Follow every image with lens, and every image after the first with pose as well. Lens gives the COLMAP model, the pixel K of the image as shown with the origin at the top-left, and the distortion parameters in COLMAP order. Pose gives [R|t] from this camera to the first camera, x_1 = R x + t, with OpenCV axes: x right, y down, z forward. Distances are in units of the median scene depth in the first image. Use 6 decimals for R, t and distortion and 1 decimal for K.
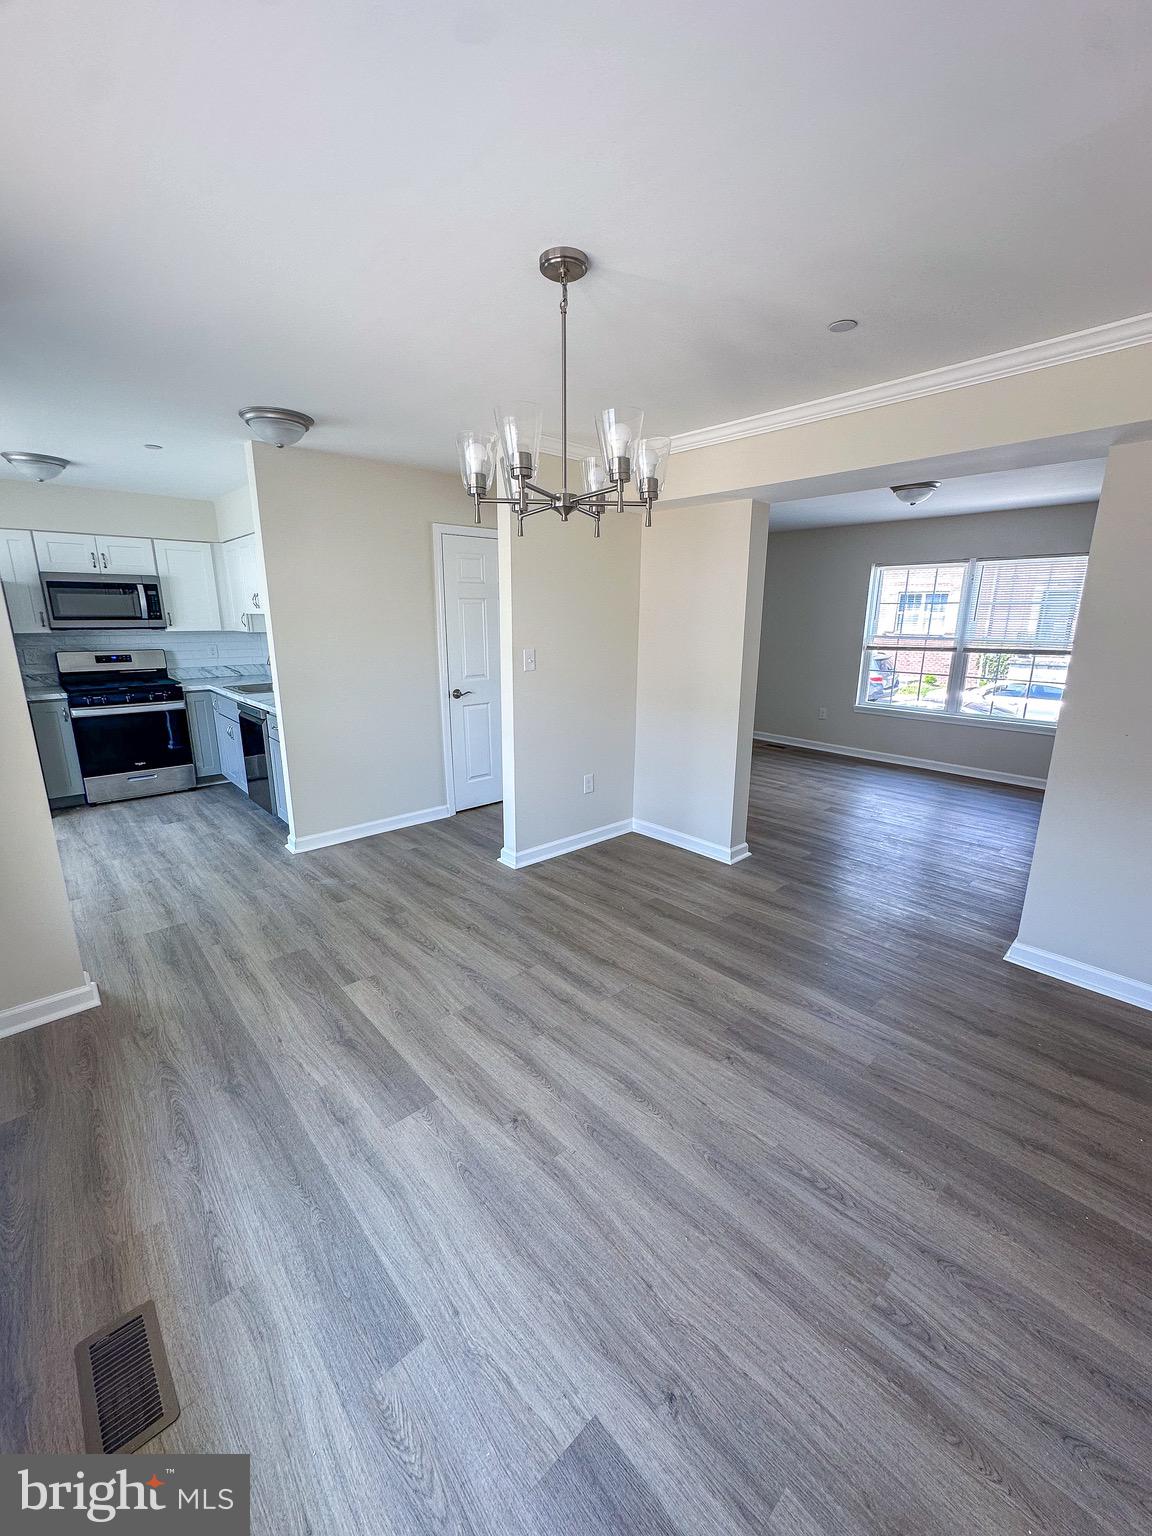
lens RADIAL K [[617.0, 0, 580.2], [0, 617.0, 765.7], [0, 0, 1]] dist [-0.002735, 0.000843]
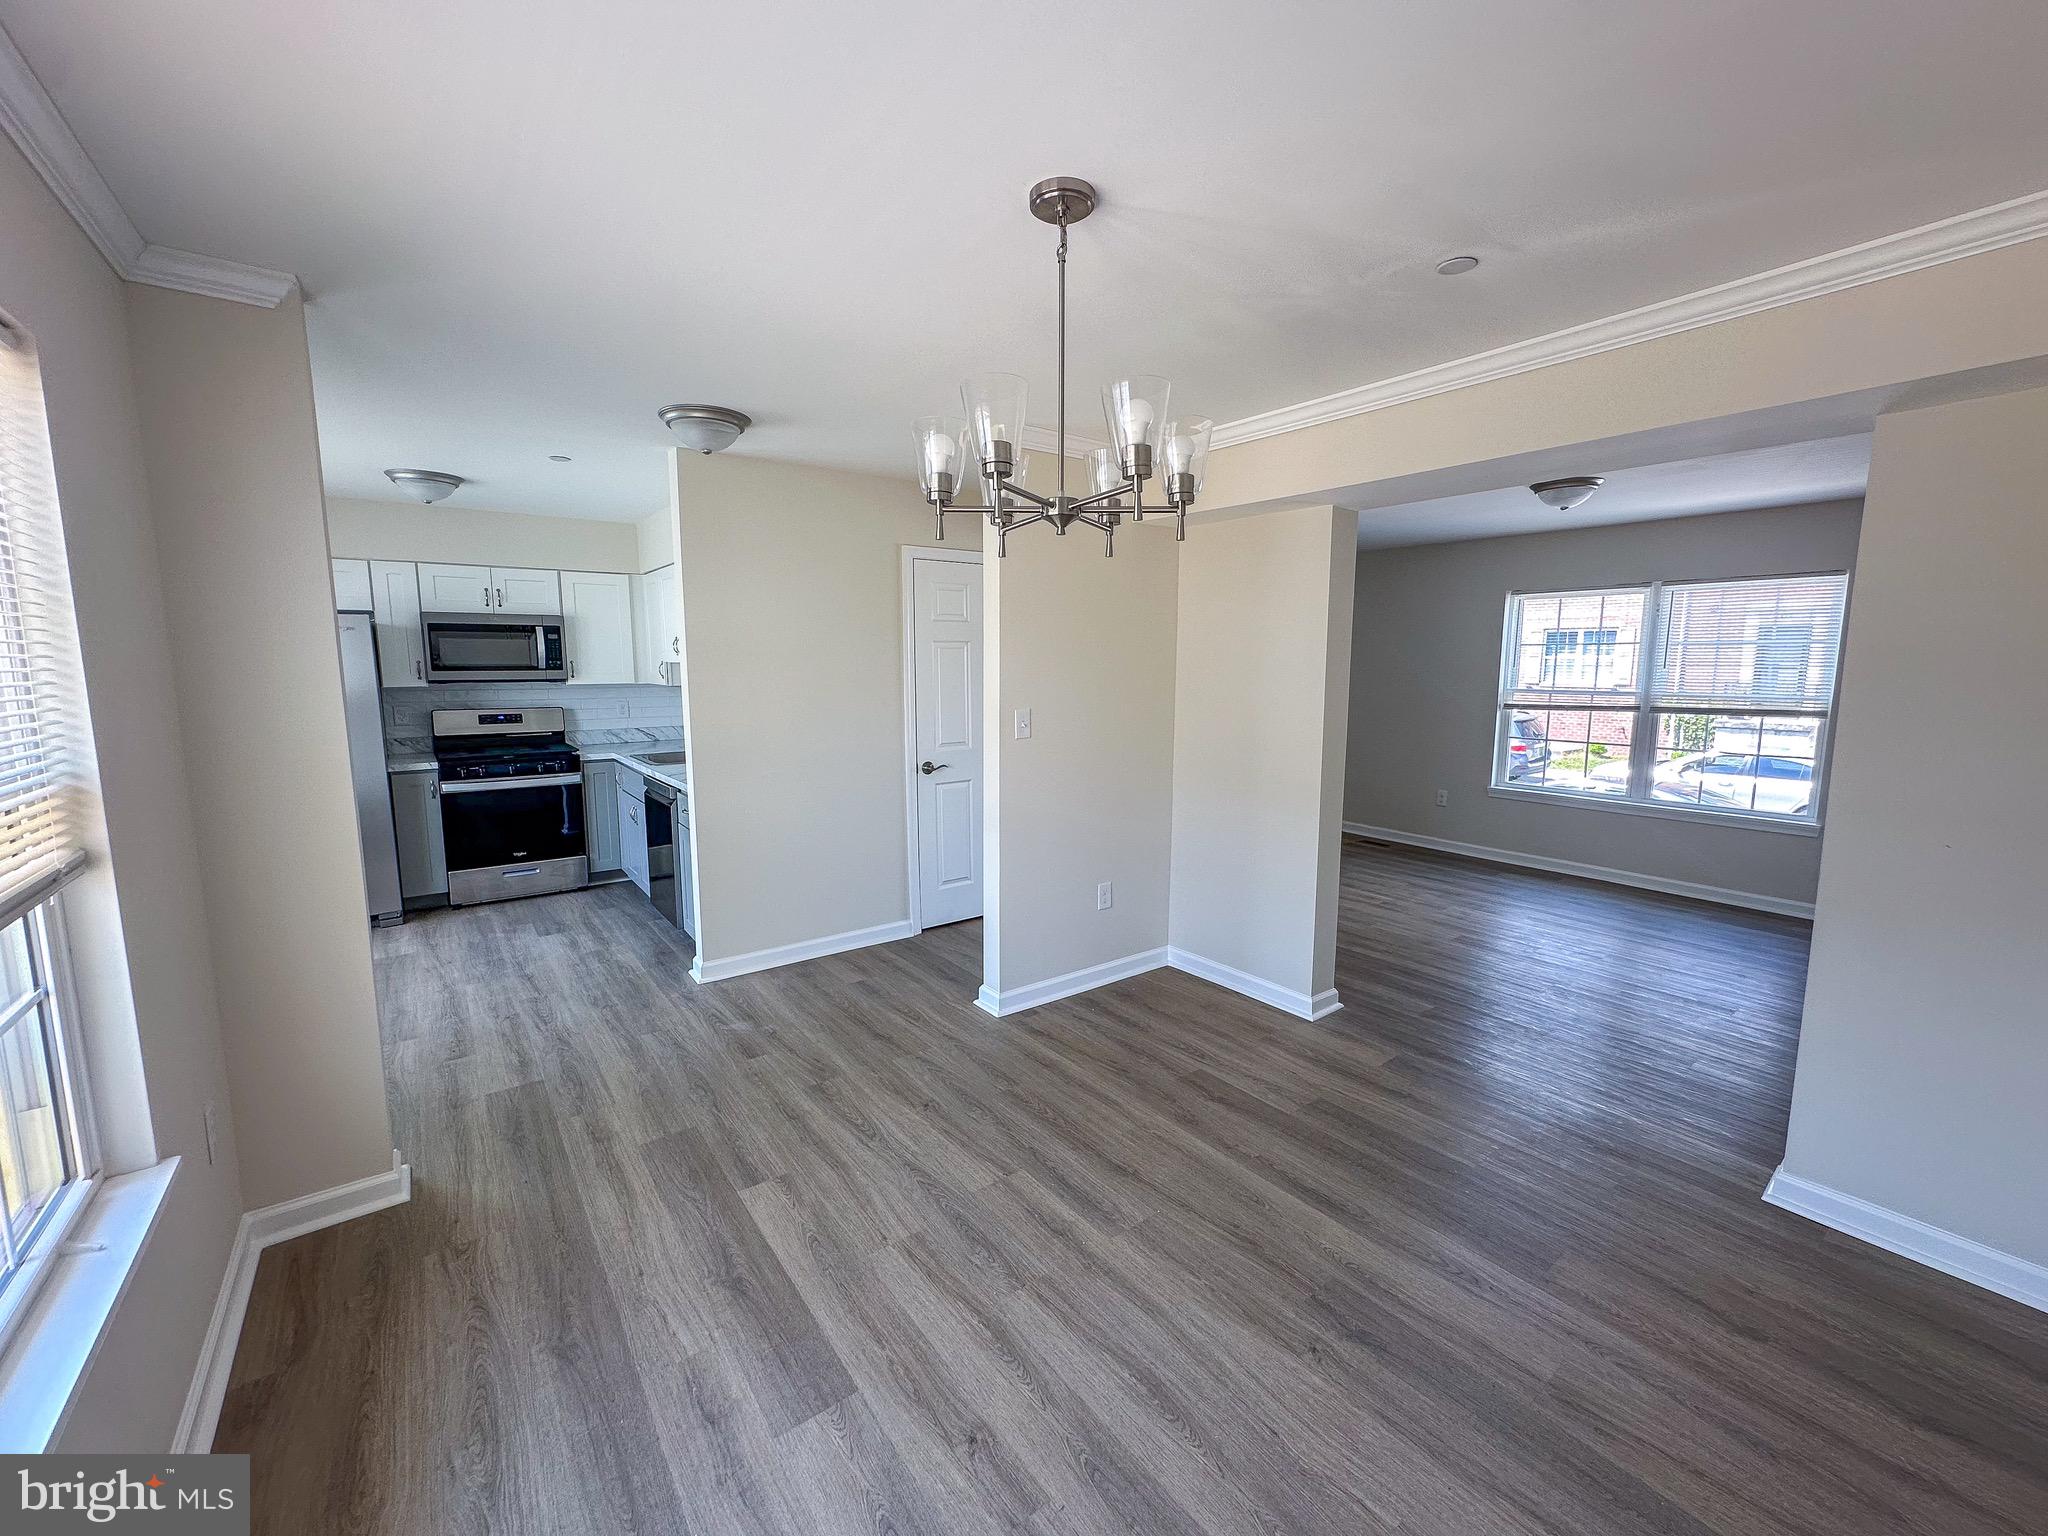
lens RADIAL K [[822.7, 0, 1026.9], [0, 822.7, 767.1], [0, 0, 1]] dist [-0.002735, 0.000843]
pose [[0.995694, 0.008405, -0.092314, 0.011001], [-0.018651, 0.993680, -0.110694, -0.011594], [0.090800, 0.111939, 0.989558, 0.039522]]
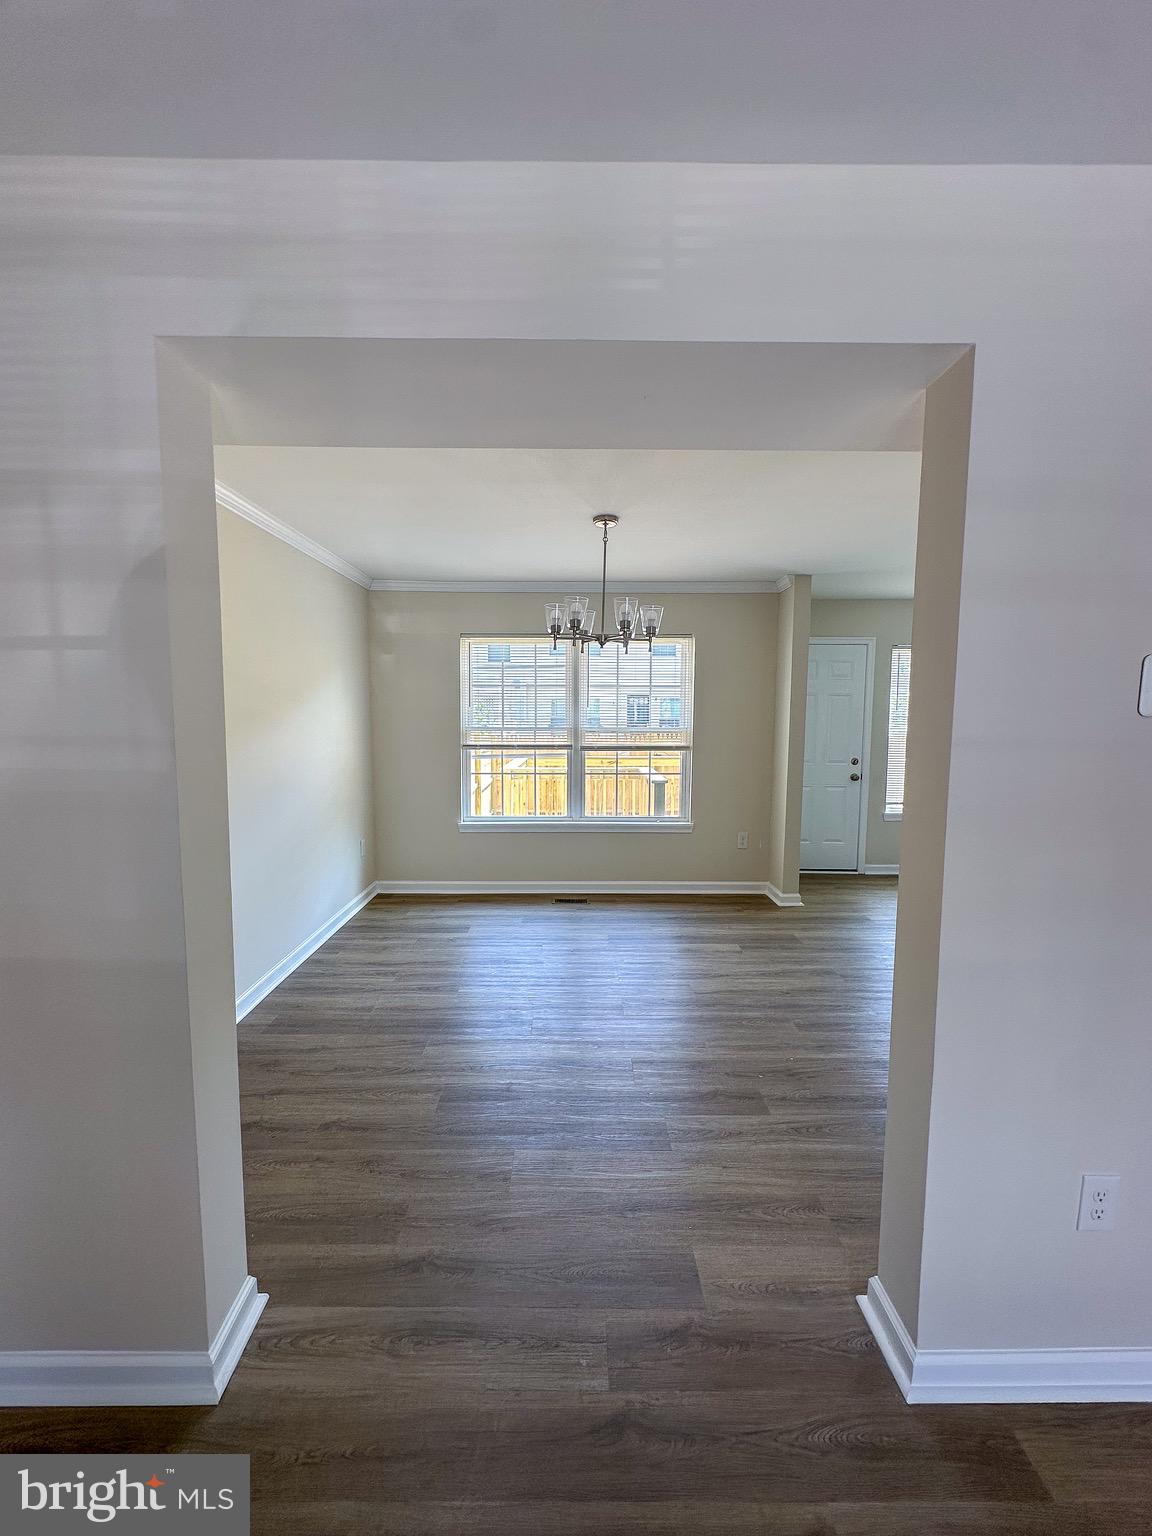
lens RADIAL K [[617.0, 0, 578.5], [0, 617.0, 761.6], [0, 0, 1]] dist [-0.002735, 0.000843]
pose [[-0.668684, 0.053369, -0.741629, 0.621863], [-0.182382, 0.955177, 0.233180, -0.224021], [0.720832, 0.291184, -0.628978, 0.987688]]
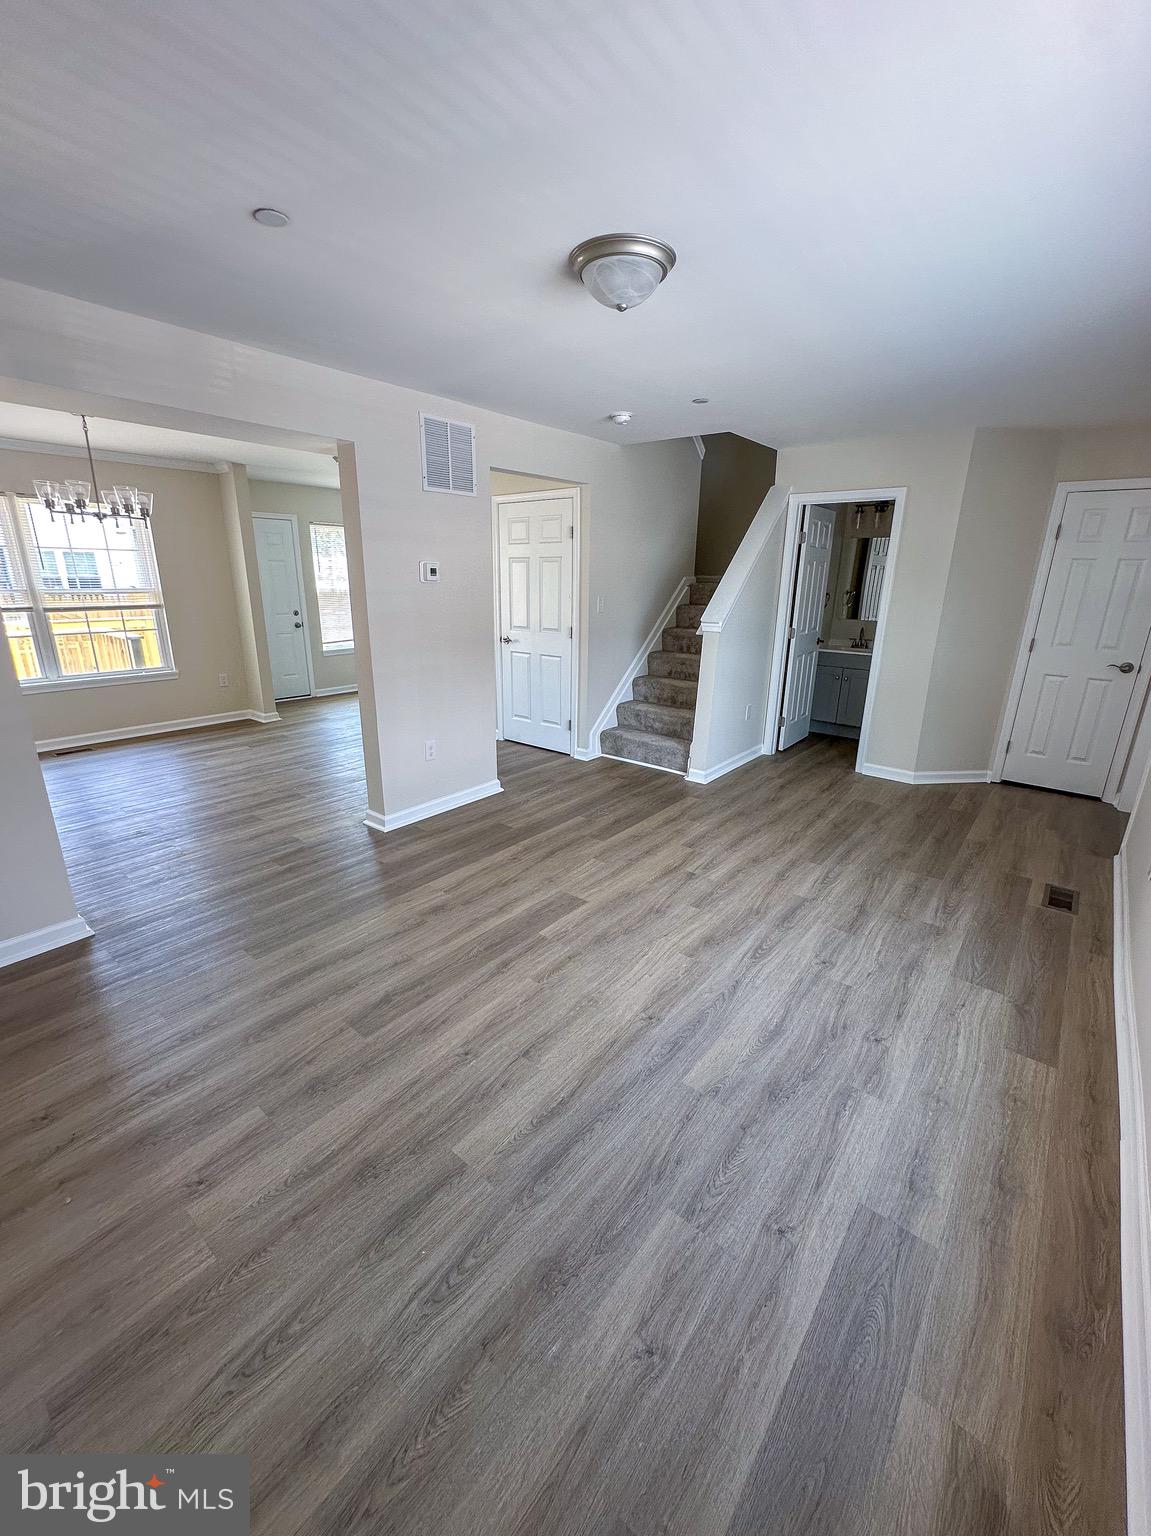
lens RADIAL K [[617.0, 0, 571.5], [0, 617.0, 778.6], [0, 0, 1]] dist [-0.002735, 0.000843]
pose [[0.141535, 0.310165, -0.940088, 1.183781], [-0.246825, 0.930712, 0.269911, -0.255820], [0.958669, 0.193835, 0.208284, 1.068431]]
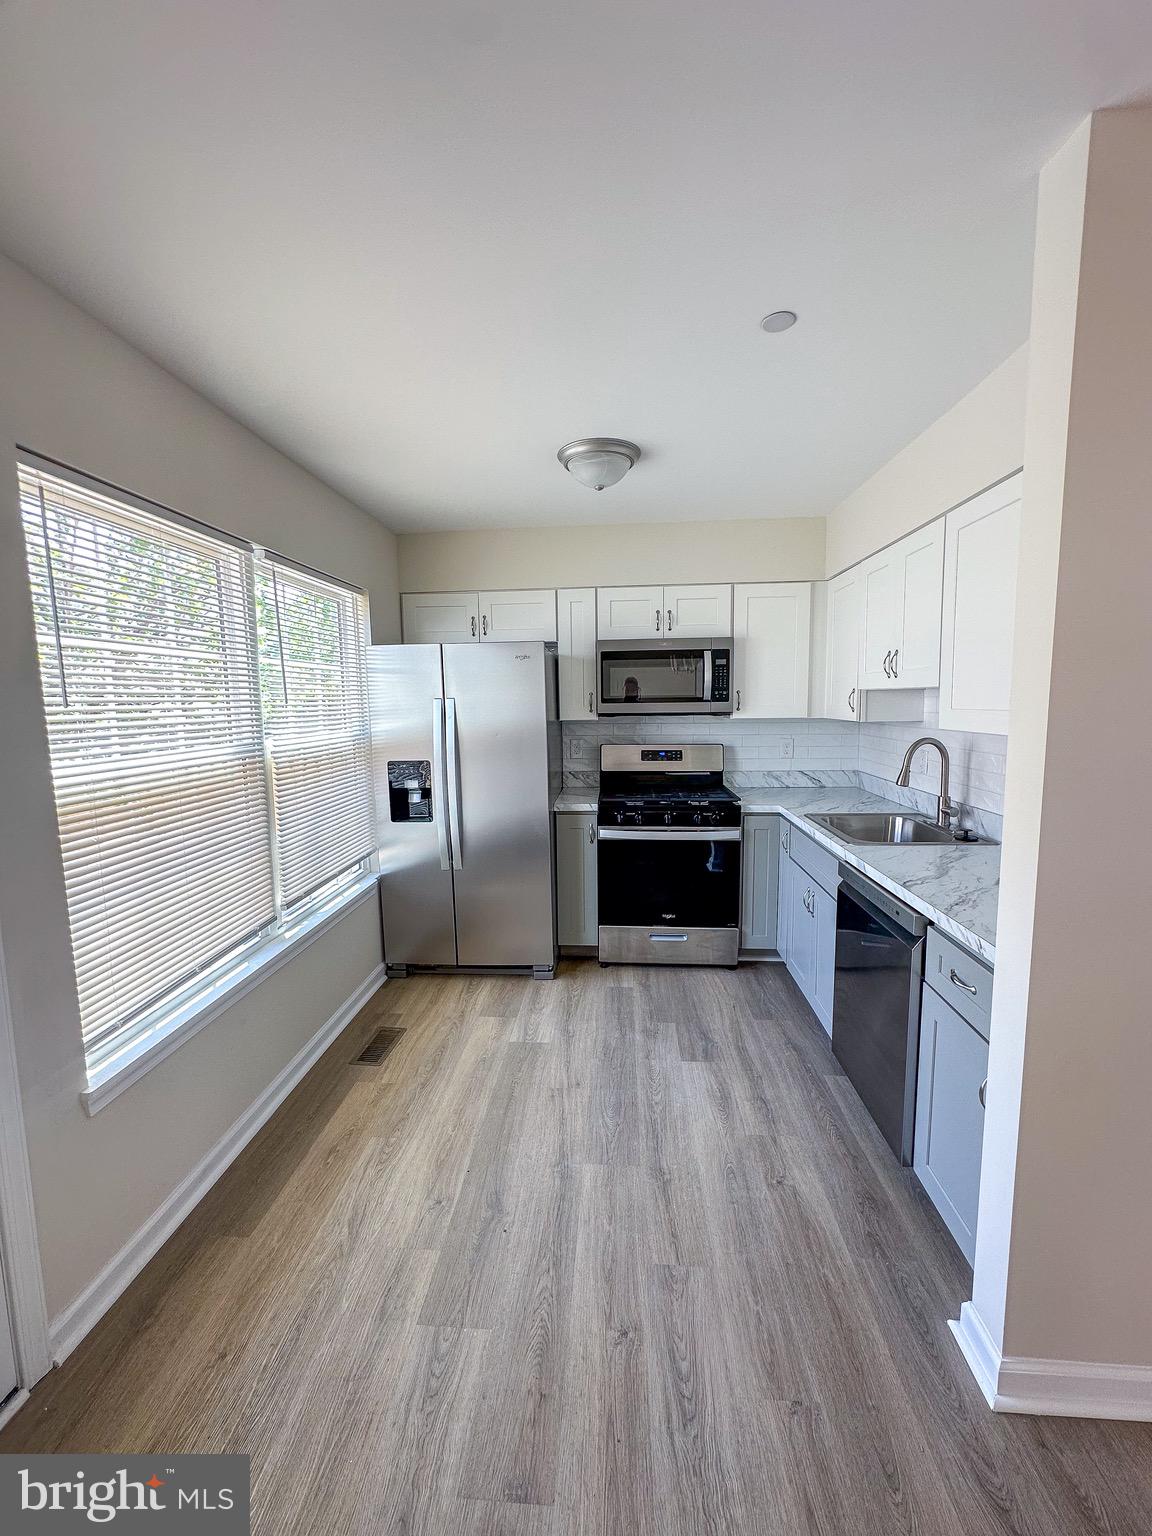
lens RADIAL K [[617.0, 0, 581.9], [0, 617.0, 766.8], [0, 0, 1]] dist [-0.002735, 0.000843]
pose [[0.696454, 0.067191, -0.714449, -0.400663], [-0.156308, 0.985905, -0.059651, -0.133797], [0.700371, 0.153218, 0.697141, 0.567228]]
